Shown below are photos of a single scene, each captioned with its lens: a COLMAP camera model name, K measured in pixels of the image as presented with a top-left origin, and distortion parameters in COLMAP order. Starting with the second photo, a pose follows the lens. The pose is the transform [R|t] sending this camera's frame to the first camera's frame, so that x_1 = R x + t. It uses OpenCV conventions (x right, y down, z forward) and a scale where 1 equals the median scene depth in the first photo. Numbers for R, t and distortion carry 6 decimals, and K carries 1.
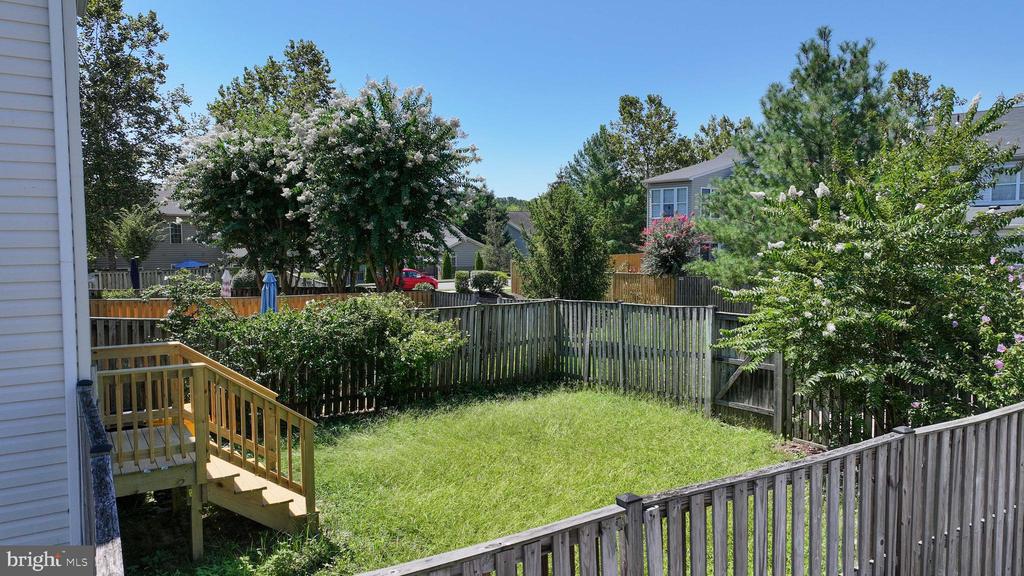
lens RADIAL K [[719.9, 0, 512.0], [0, 719.9, 288.0], [0, 0, 1]] dist [-0.001678, 0.006197]
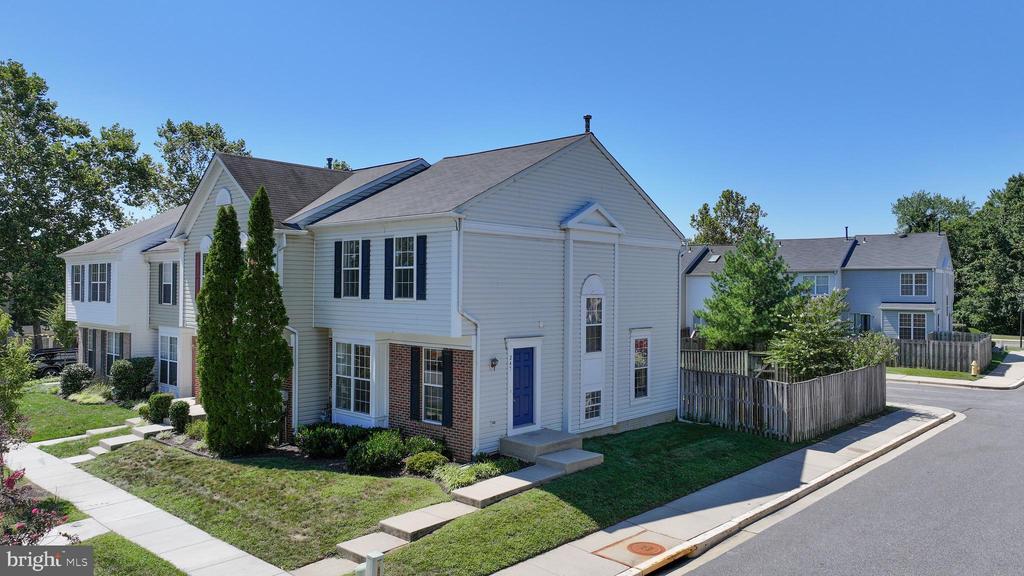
lens RADIAL K [[719.9, 0, 512.0], [0, 719.9, 288.0], [0, 0, 1]] dist [-0.001678, 0.006197]
pose [[0.968210, 0.012145, 0.249843, -1.426155], [0.008035, 0.996795, -0.079596, -0.000929], [-0.250009, 0.079073, 0.965009, -1.608496]]
